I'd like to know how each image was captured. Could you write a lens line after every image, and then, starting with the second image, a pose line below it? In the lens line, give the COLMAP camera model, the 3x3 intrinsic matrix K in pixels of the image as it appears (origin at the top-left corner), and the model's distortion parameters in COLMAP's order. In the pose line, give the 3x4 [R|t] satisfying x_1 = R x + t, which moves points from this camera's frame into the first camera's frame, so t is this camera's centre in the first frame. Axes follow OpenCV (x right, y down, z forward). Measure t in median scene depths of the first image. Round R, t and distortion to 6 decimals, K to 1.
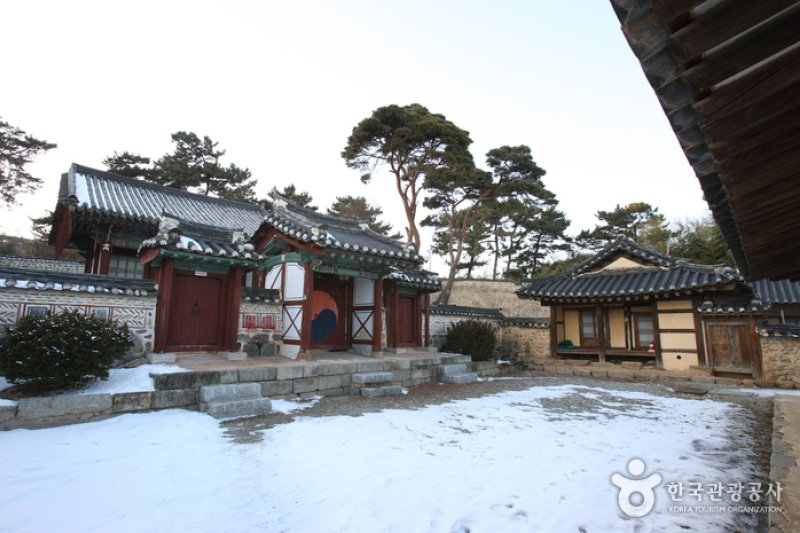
lens RADIAL K [[386.5, 0, 406.5], [0, 386.5, 269.3], [0, 0, 1]] dist [-0.045748, 0.005745]
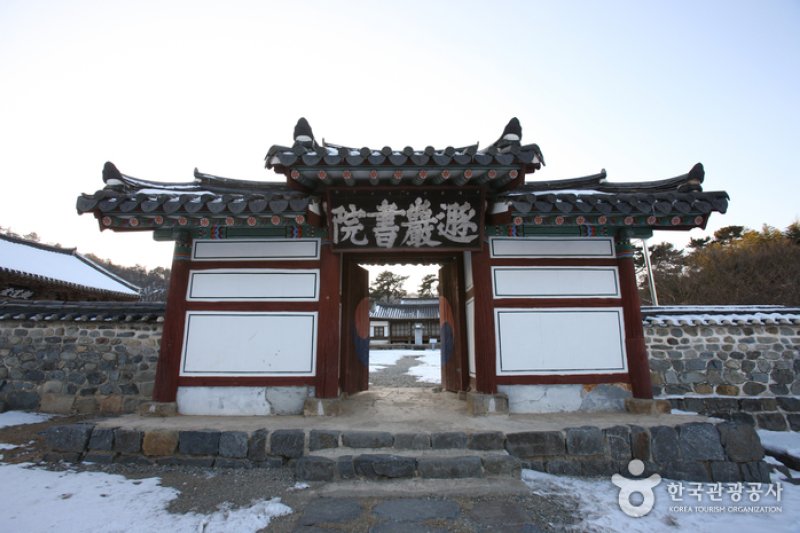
lens RADIAL K [[366.7, 0, 403.7], [0, 366.7, 265.4], [0, 0, 1]] dist [-0.050649, 0.009477]
pose [[0.612942, -0.187384, -0.767587, 1.262183], [0.133476, 0.982066, -0.133157, -0.054909], [0.778772, -0.020837, 0.626960, -0.831004]]
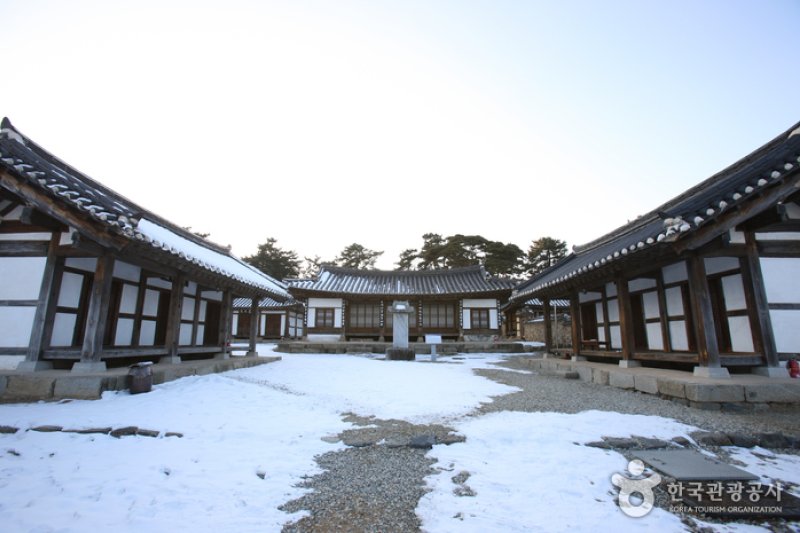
lens RADIAL K [[366.6, 0, 396.3], [0, 366.6, 265.5], [0, 0, 1]] dist [-0.045321, 0.000501]
pose [[0.654834, -0.151650, -0.740401, 0.781460], [0.114276, 0.988266, -0.101348, -0.021179], [0.747083, -0.018244, 0.664480, -0.445392]]
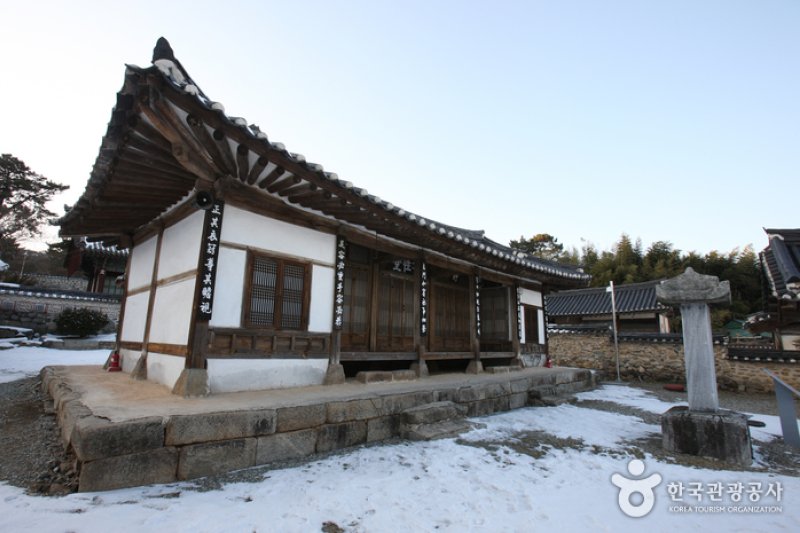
lens RADIAL K [[386.5, 0, 392.8], [0, 386.5, 266.3], [0, 0, 1]] dist [-0.045748, 0.005745]
pose [[0.999632, 0.012953, -0.023854, 0.230093], [-0.014068, 0.998787, -0.047184, -0.014363], [0.023214, 0.047502, 0.998601, -0.277807]]
